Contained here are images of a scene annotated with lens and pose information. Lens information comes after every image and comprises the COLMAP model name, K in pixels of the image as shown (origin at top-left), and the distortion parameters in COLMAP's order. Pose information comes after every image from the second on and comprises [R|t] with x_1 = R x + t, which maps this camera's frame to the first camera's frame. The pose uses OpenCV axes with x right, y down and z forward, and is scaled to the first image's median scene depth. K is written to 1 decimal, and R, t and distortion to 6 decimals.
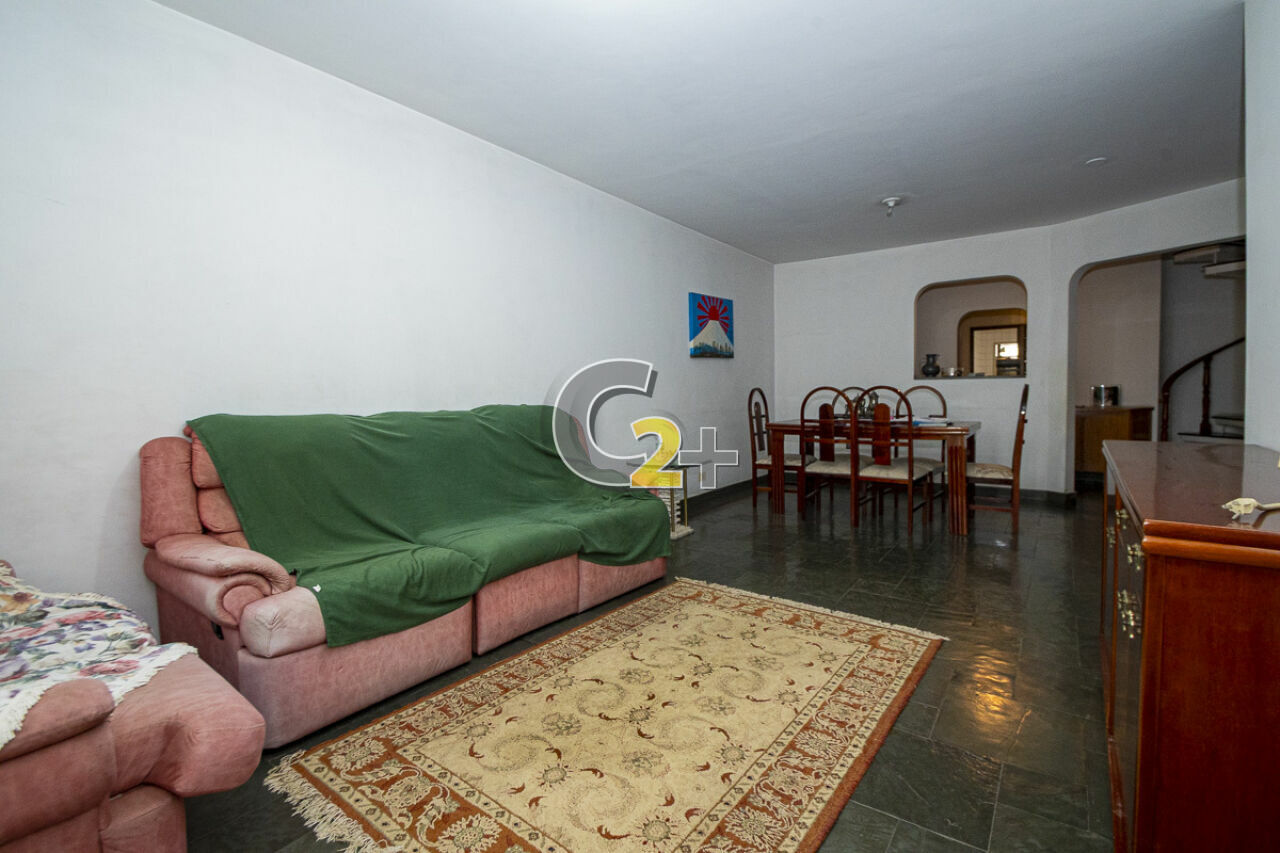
lens RADIAL K [[593.1, 0, 641.6], [0, 593.1, 421.1], [0, 0, 1]] dist [-0.000547, -0.000169]
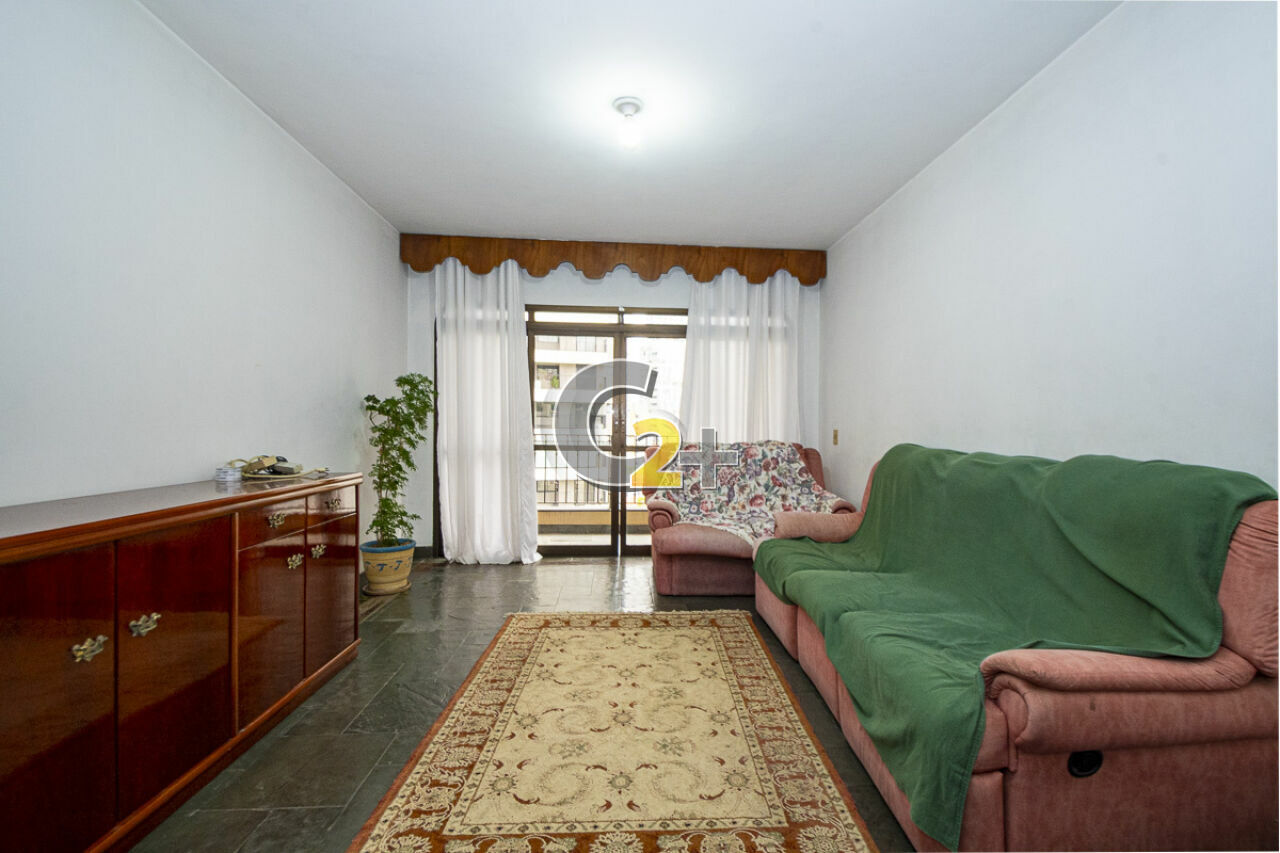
lens RADIAL K [[593.1, 0, 641.7], [0, 593.1, 424.7], [0, 0, 1]] dist [-0.000547, -0.000169]
pose [[-0.791772, 0.002601, -0.610812, 0.710994], [-0.031674, 0.998471, 0.045310, -0.099396], [0.609995, 0.055222, -0.790478, 1.887155]]
